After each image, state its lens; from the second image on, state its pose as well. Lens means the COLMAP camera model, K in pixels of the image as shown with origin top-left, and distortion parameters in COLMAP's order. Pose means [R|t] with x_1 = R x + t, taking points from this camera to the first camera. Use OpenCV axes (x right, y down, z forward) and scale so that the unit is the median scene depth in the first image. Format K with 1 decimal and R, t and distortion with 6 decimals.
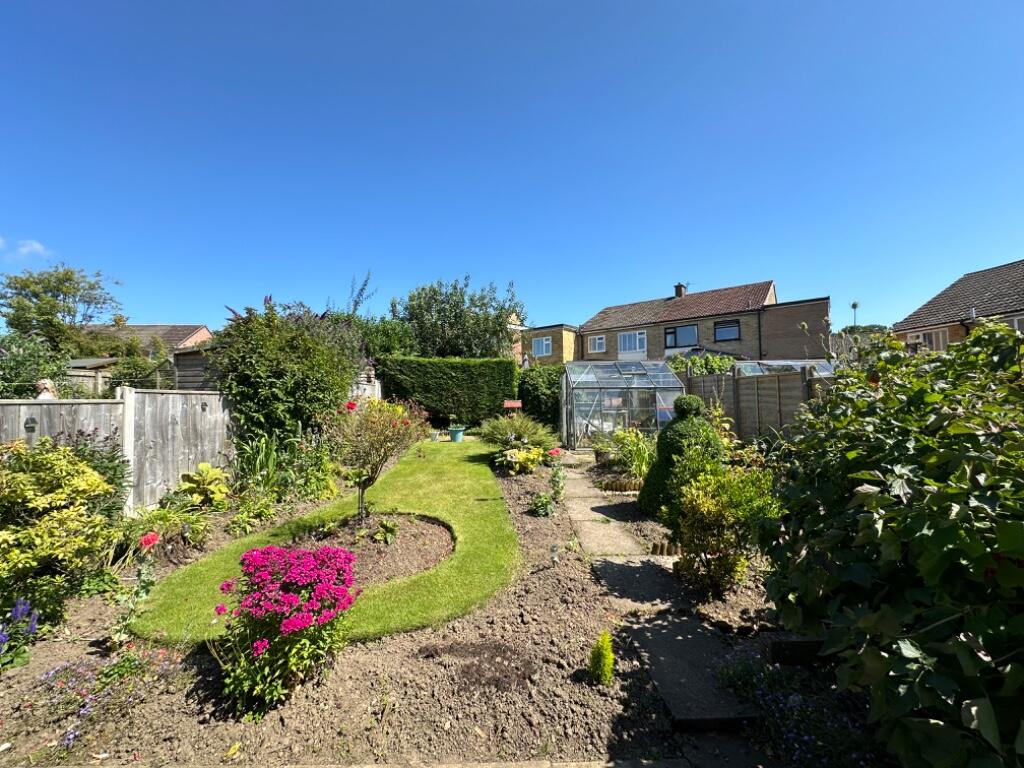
lens RADIAL K [[405.6, 0, 514.3], [0, 405.6, 386.5], [0, 0, 1]] dist [-0.001395, 0.000429]
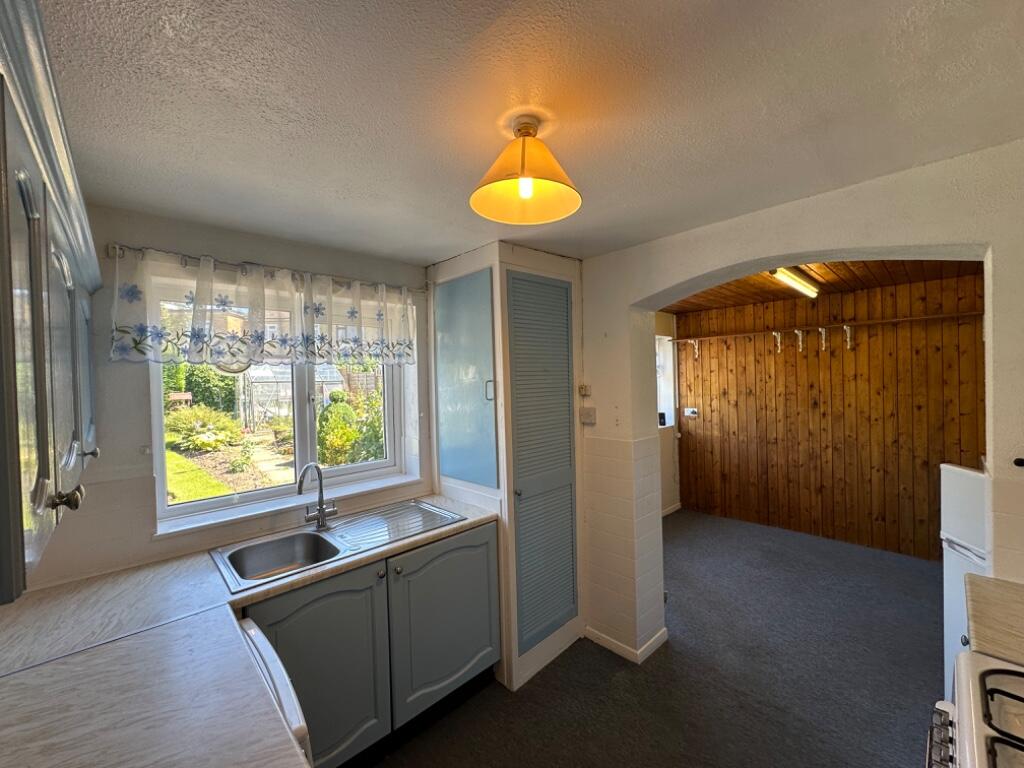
lens RADIAL K [[405.6, 0, 509.2], [0, 405.6, 385.5], [0, 0, 1]] dist [-0.001395, 0.000429]
pose [[0.735804, -0.015011, 0.677028, -0.151451], [-0.009850, 0.999411, 0.032864, -0.046972], [-0.677123, -0.030850, 0.735223, -0.569728]]
